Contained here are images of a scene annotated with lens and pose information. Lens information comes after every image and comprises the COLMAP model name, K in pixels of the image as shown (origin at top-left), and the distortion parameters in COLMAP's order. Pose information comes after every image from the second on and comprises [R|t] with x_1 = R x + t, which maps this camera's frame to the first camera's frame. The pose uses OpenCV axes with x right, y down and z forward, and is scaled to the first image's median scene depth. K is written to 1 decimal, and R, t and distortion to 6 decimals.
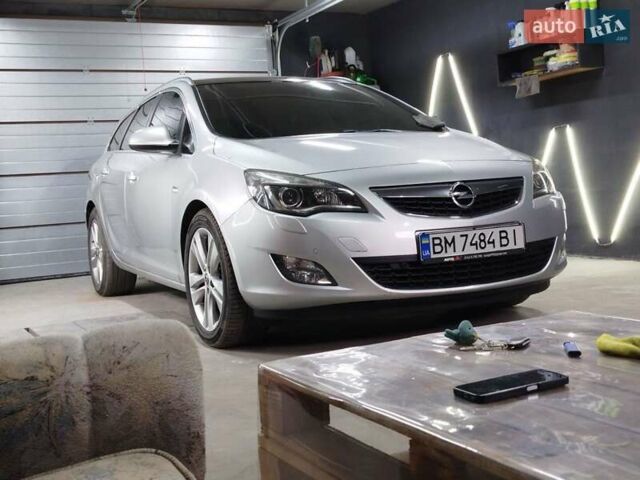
lens RADIAL K [[813.6, 0, 320.0], [0, 813.6, 240.0], [0, 0, 1]] dist [0.100661, -0.004844]
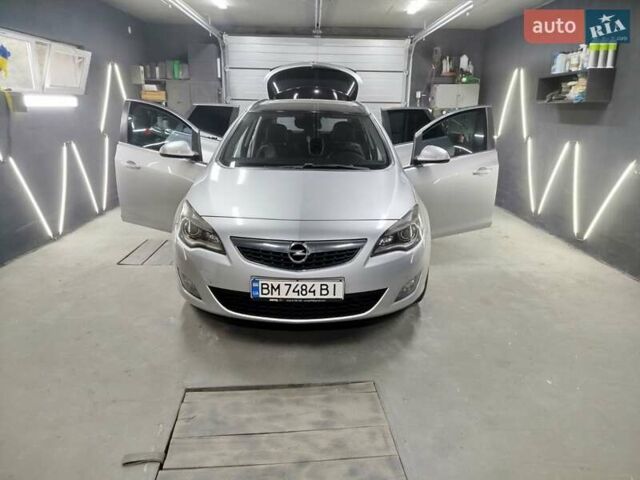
lens RADIAL K [[444.3, 0, 320.0], [0, 444.3, 240.0], [0, 0, 1]] dist [0.034535, 0.000068]
pose [[0.910927, 0.189066, -0.366696, 0.470177], [-0.103535, 0.965131, 0.240420, -0.252497], [0.399365, -0.181039, 0.898739, 0.375036]]
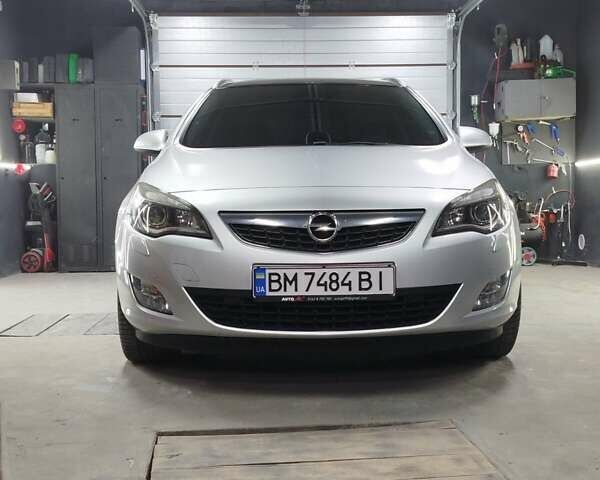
lens RADIAL K [[841.4, 0, 300.0], [0, 841.4, 240.0], [0, 0, 1]] dist [0.097632, -0.057974]
pose [[0.916874, 0.080700, -0.390935, 0.510545], [-0.075712, 0.996731, 0.028184, -0.065370], [0.391932, 0.003758, 0.919987, 0.160386]]
